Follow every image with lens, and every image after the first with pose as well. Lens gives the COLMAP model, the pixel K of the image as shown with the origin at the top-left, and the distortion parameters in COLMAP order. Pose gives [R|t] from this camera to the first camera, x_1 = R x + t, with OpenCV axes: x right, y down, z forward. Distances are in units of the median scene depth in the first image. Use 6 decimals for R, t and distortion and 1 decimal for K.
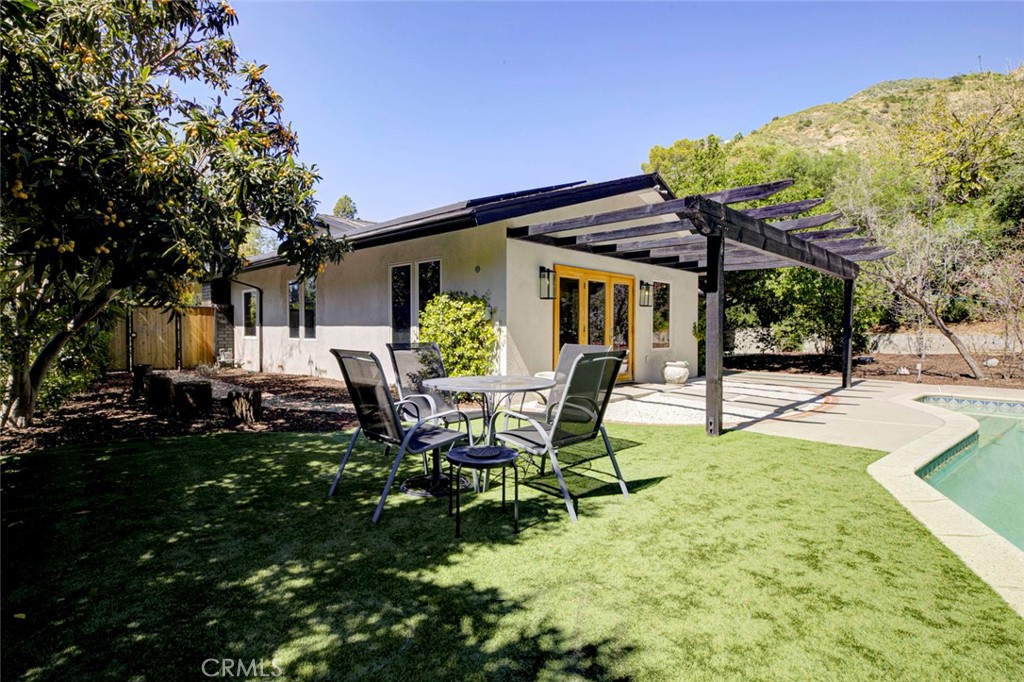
lens RADIAL K [[519.4, 0, 506.8], [0, 519.4, 339.2], [0, 0, 1]] dist [0.002611, -0.000606]
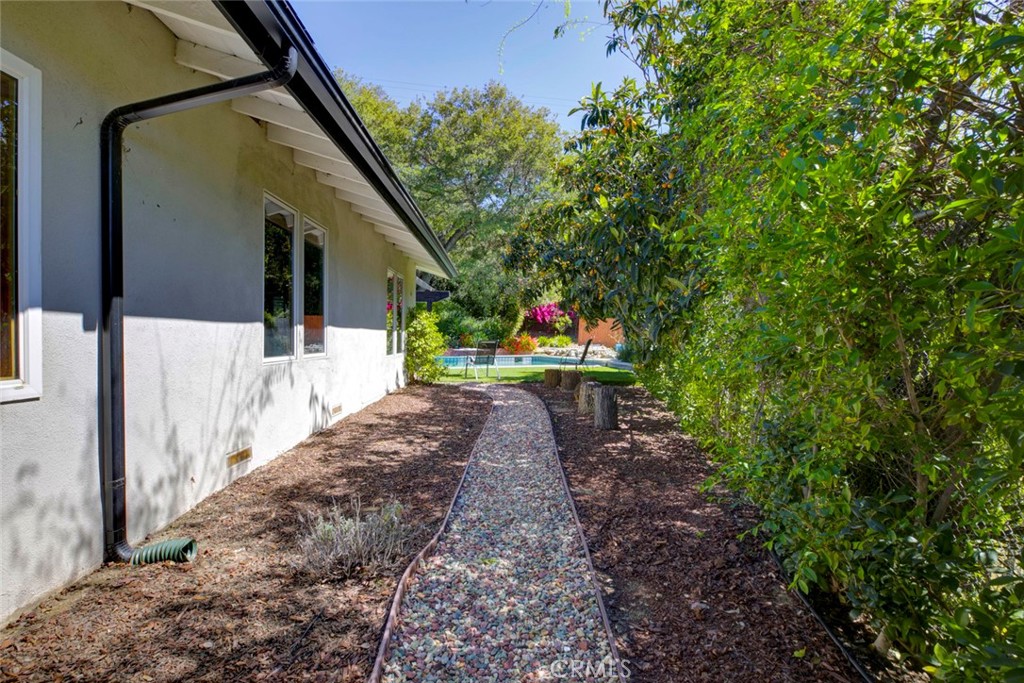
lens RADIAL K [[486.5, 0, 511.8], [0, 486.5, 343.9], [0, 0, 1]] dist [-0.001884, 0.000513]
pose [[-0.718724, -0.016050, 0.695110, -1.051408], [0.005644, 0.999566, 0.028915, -0.025879], [-0.695273, 0.024705, -0.718322, 1.529812]]
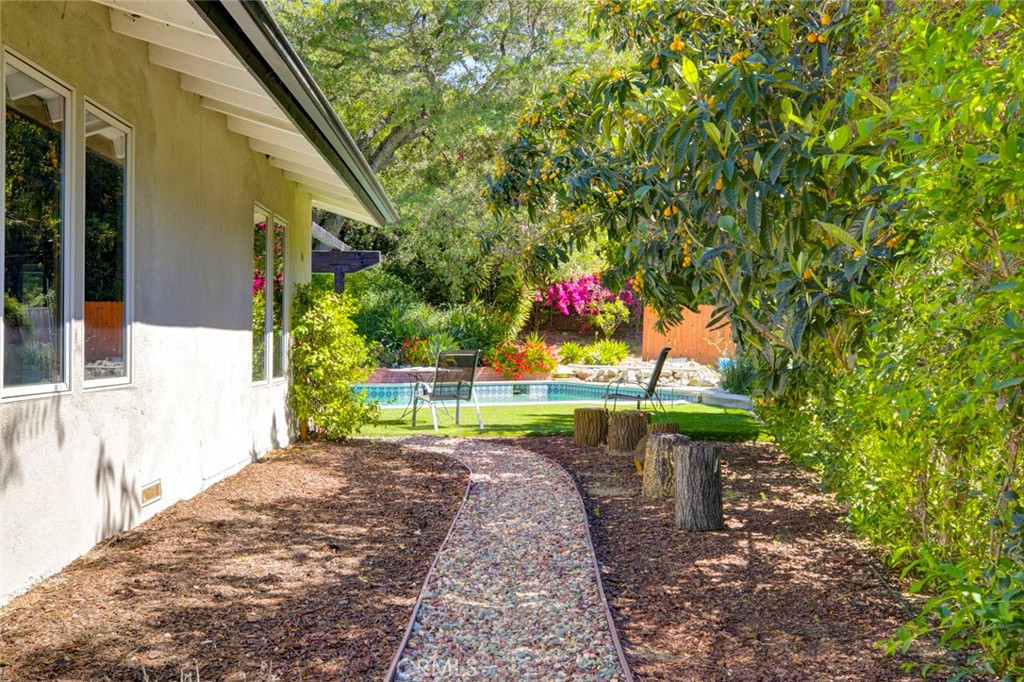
lens RADIAL K [[990.8, 0, 514.1], [0, 990.8, 338.8], [0, 0, 1]] dist [-0.002377, 0.000000]
pose [[-0.723458, 0.000421, 0.690368, -1.054725], [0.009692, 0.999907, 0.009547, -0.025447], [-0.690300, 0.013598, -0.723395, 1.532443]]
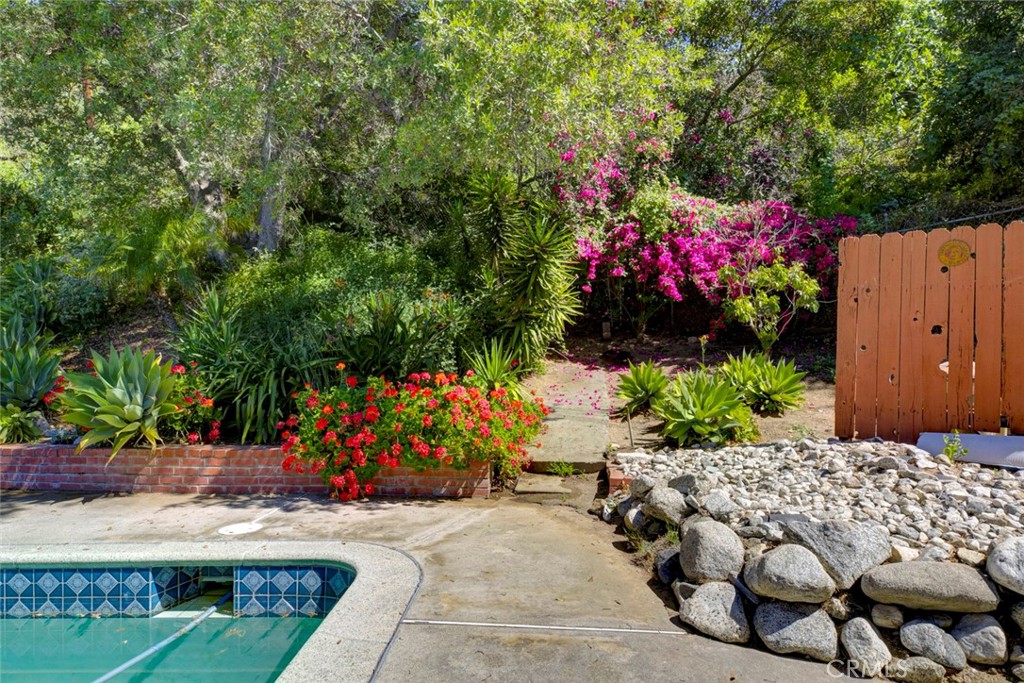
lens RADIAL K [[574.6, 0, 516.6], [0, 574.6, 340.2], [0, 0, 1]] dist [0.004071, -0.002605]
pose [[-0.345508, 0.010356, 0.938359, 0.235519], [0.025868, 0.999664, -0.001508, -0.015342], [-0.938059, 0.023753, -0.345660, -0.298493]]
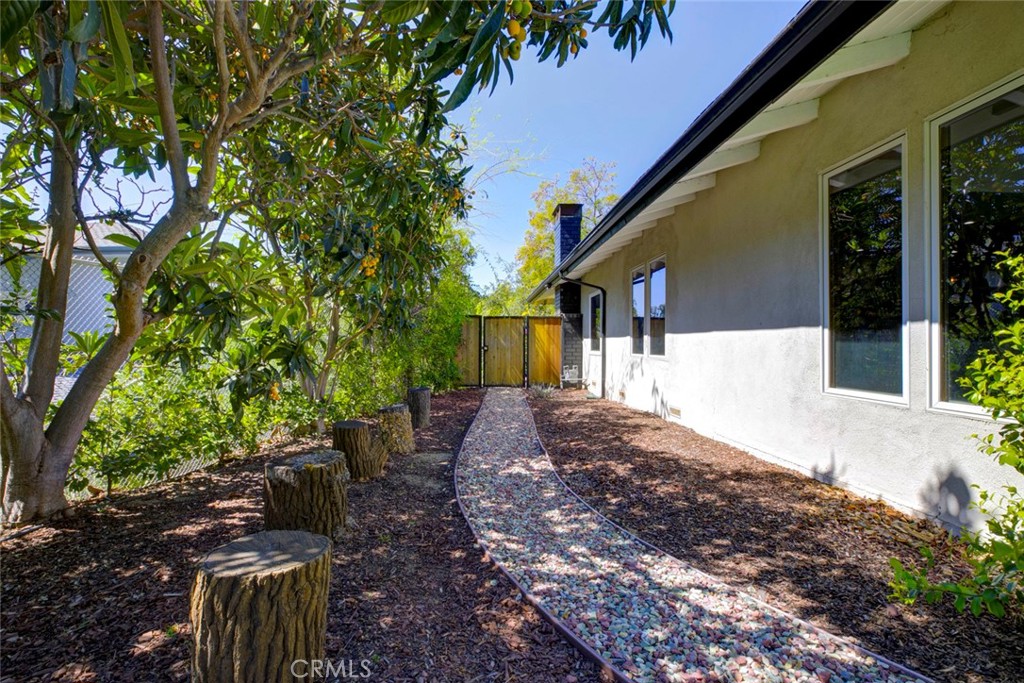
lens RADIAL K [[463.3, 0, 512.4], [0, 463.3, 344.0], [0, 0, 1]] dist [-0.004118, -0.000205]
pose [[0.739100, 0.001612, -0.673593, -0.167695], [-0.020271, 0.999597, -0.019851, 0.000816], [0.673290, 0.028326, 0.738836, 0.599149]]
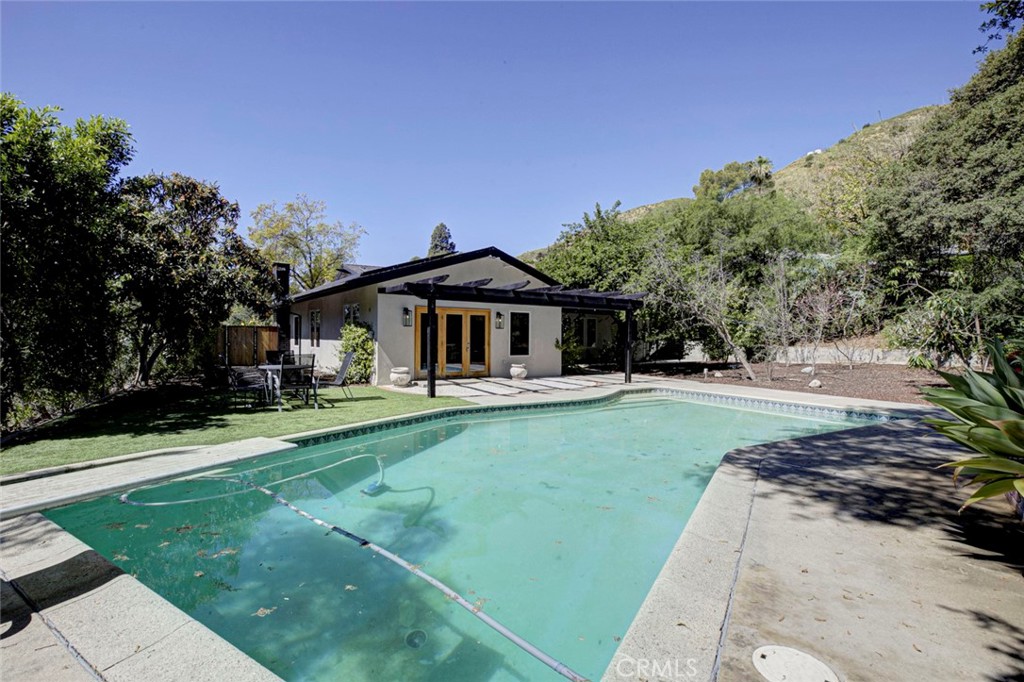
lens RADIAL K [[486.5, 0, 508.7], [0, 486.5, 338.5], [0, 0, 1]] dist [-0.001884, 0.000513]
pose [[0.981347, 0.004698, -0.192189, 0.631499], [-0.008270, 0.999808, -0.017791, -0.008374], [0.192068, 0.019048, 0.981197, -0.473103]]
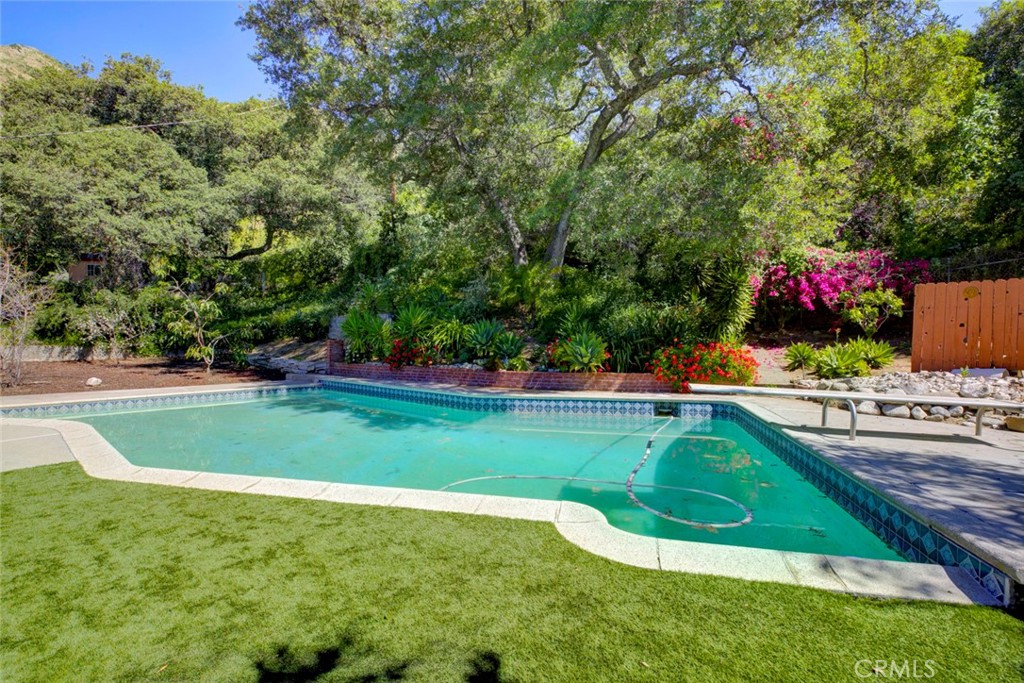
lens RADIAL K [[463.3, 0, 516.6], [0, 463.3, 343.1], [0, 0, 1]] dist [-0.004118, -0.000205]
pose [[-0.146430, -0.005045, 0.989208, -0.147205], [0.016670, 0.999832, 0.007567, -0.003719], [-0.989081, 0.017598, -0.146321, 0.138866]]
